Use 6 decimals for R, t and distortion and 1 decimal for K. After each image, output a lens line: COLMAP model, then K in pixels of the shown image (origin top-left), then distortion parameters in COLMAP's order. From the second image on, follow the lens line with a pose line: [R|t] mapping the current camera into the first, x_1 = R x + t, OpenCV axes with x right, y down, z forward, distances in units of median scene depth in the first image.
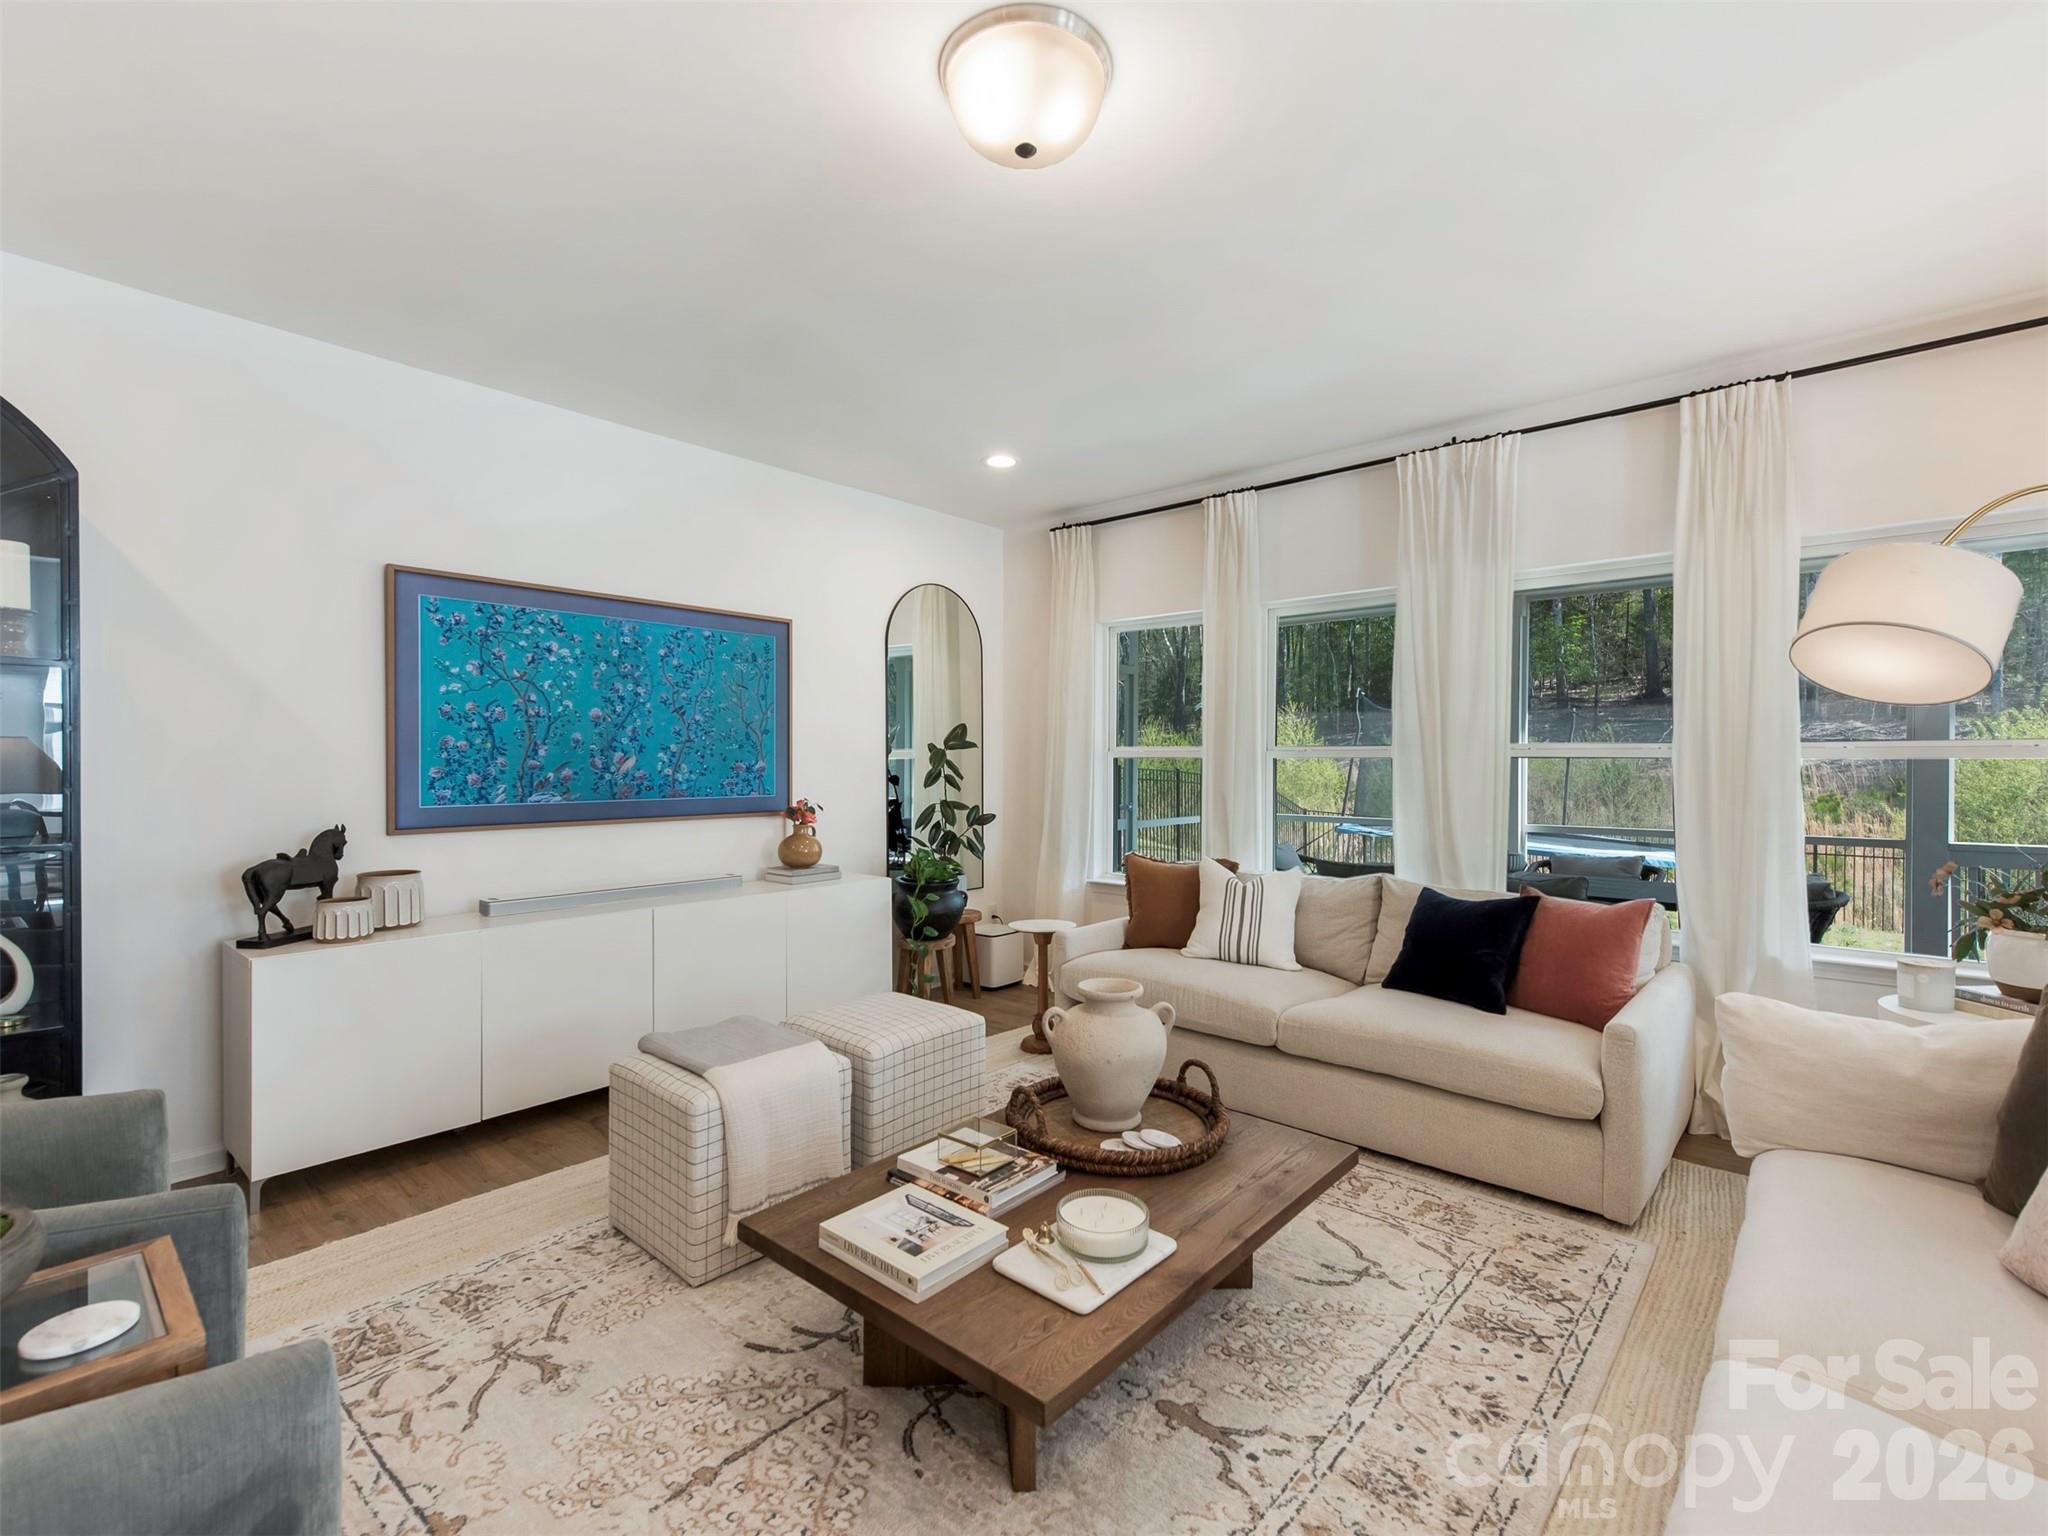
lens RADIAL K [[937.6, 0, 1036.8], [0, 937.6, 769.2], [0, 0, 1]] dist [0.021864, -0.000020]
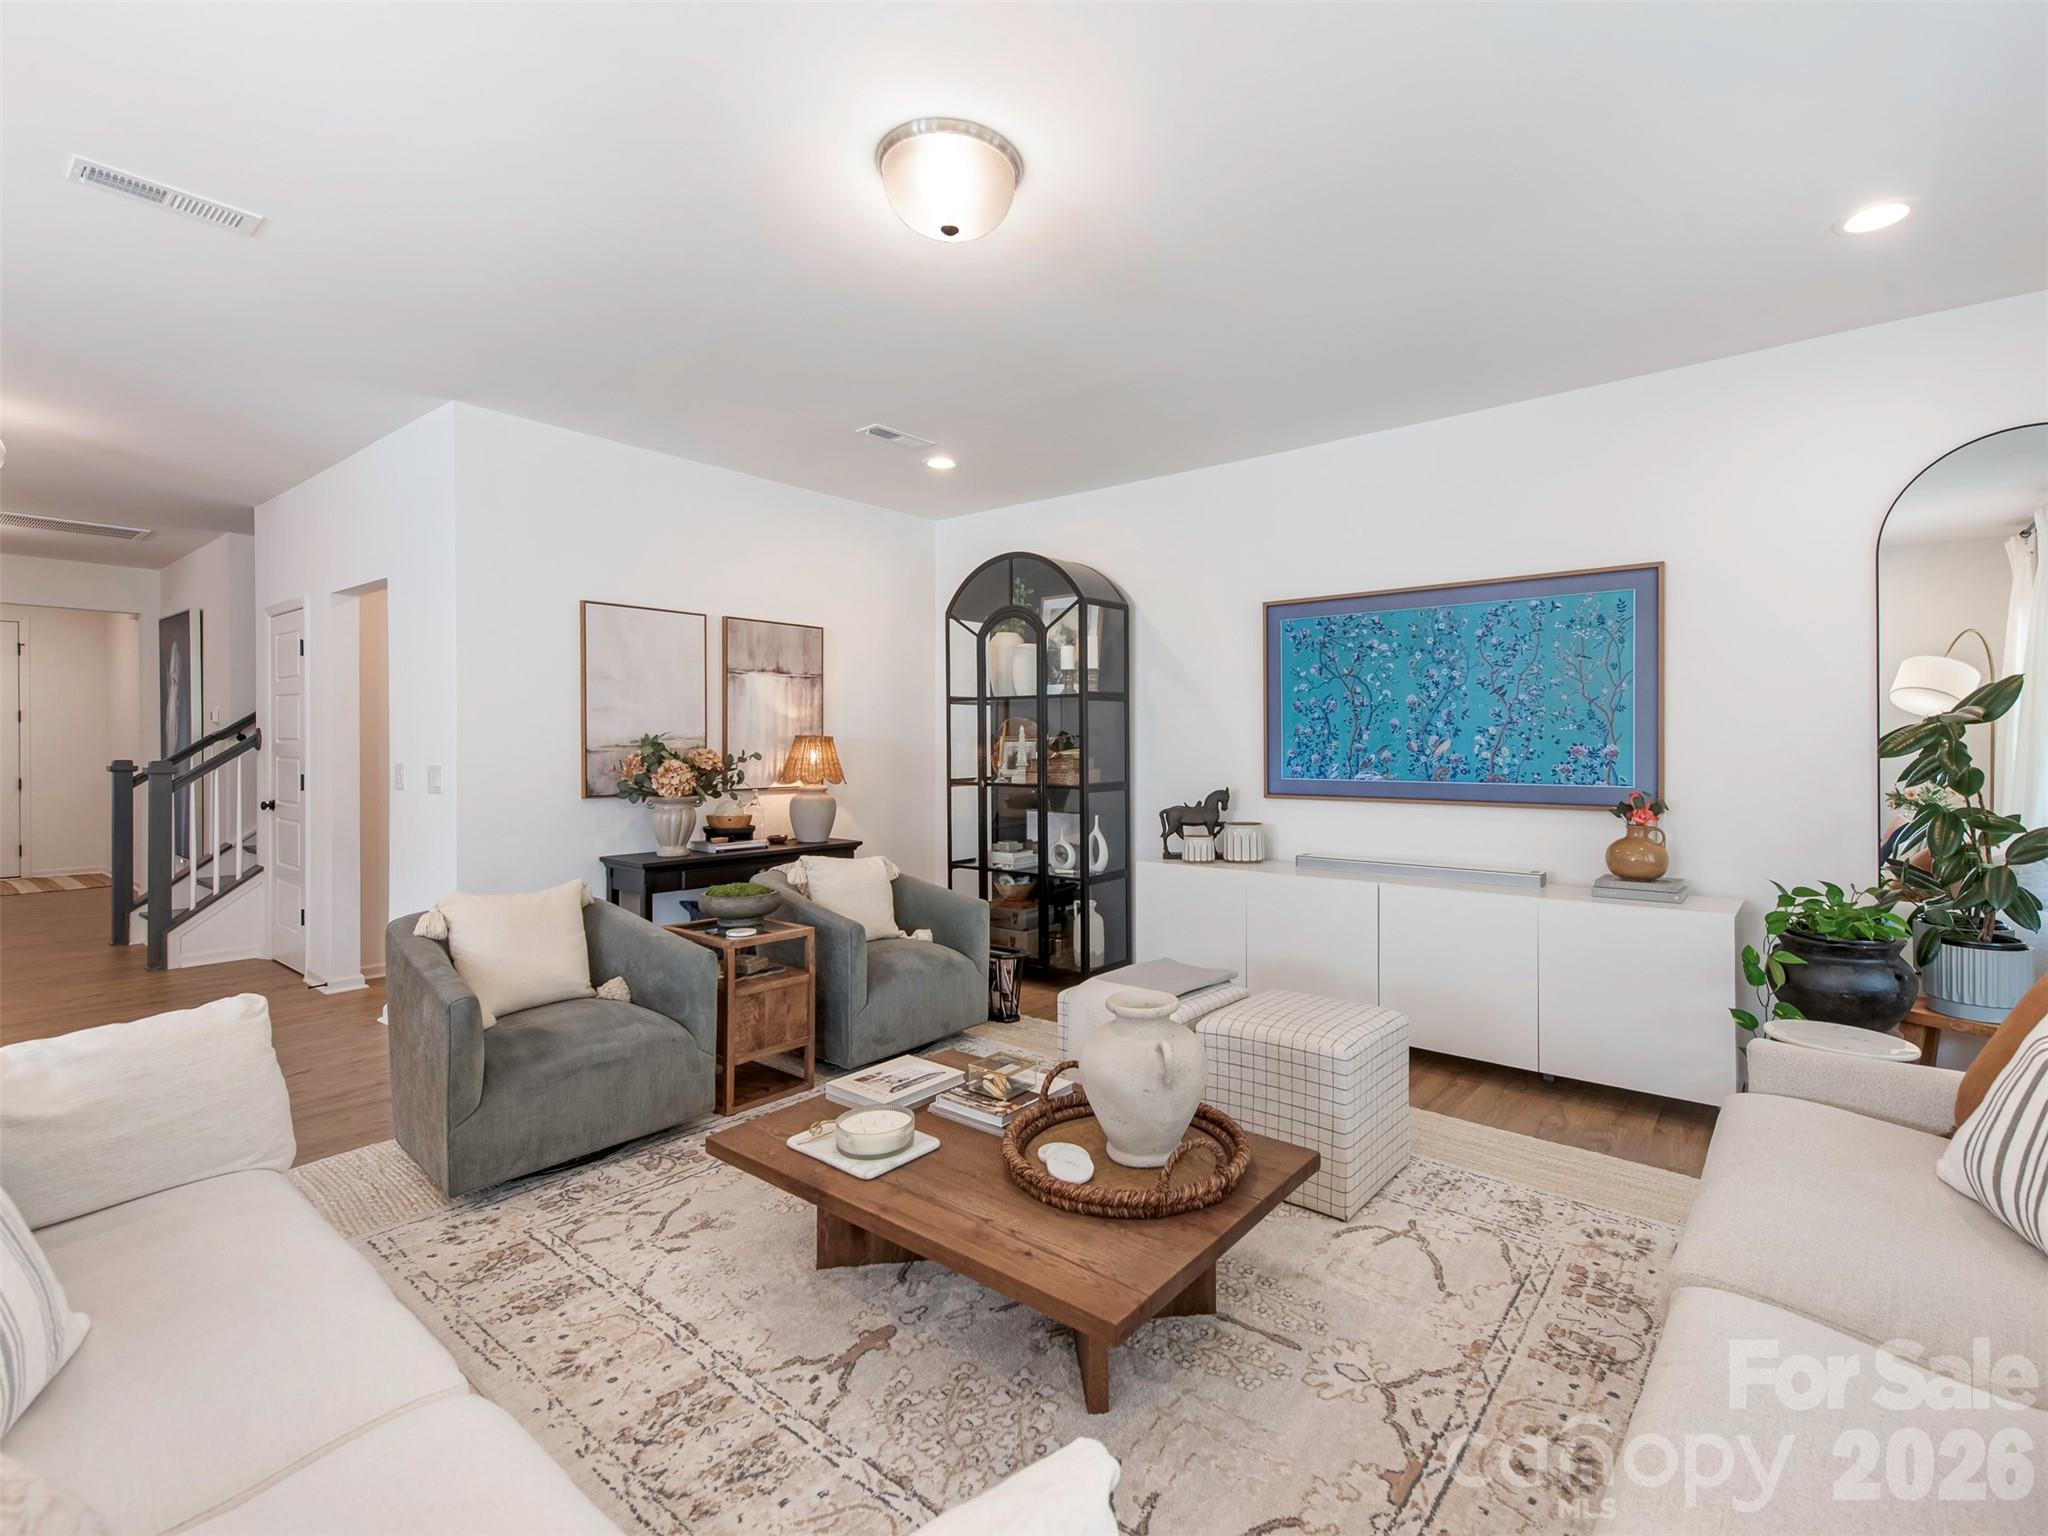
lens RADIAL K [[937.6, 0, 1039.3], [0, 937.6, 749.2], [0, 0, 1]] dist [0.021864, -0.000020]
pose [[0.038766, 0.004852, -0.999237, 0.611621], [-0.008994, 0.999949, 0.004507, -0.004164], [0.999208, 0.008812, 0.038807, 0.558312]]
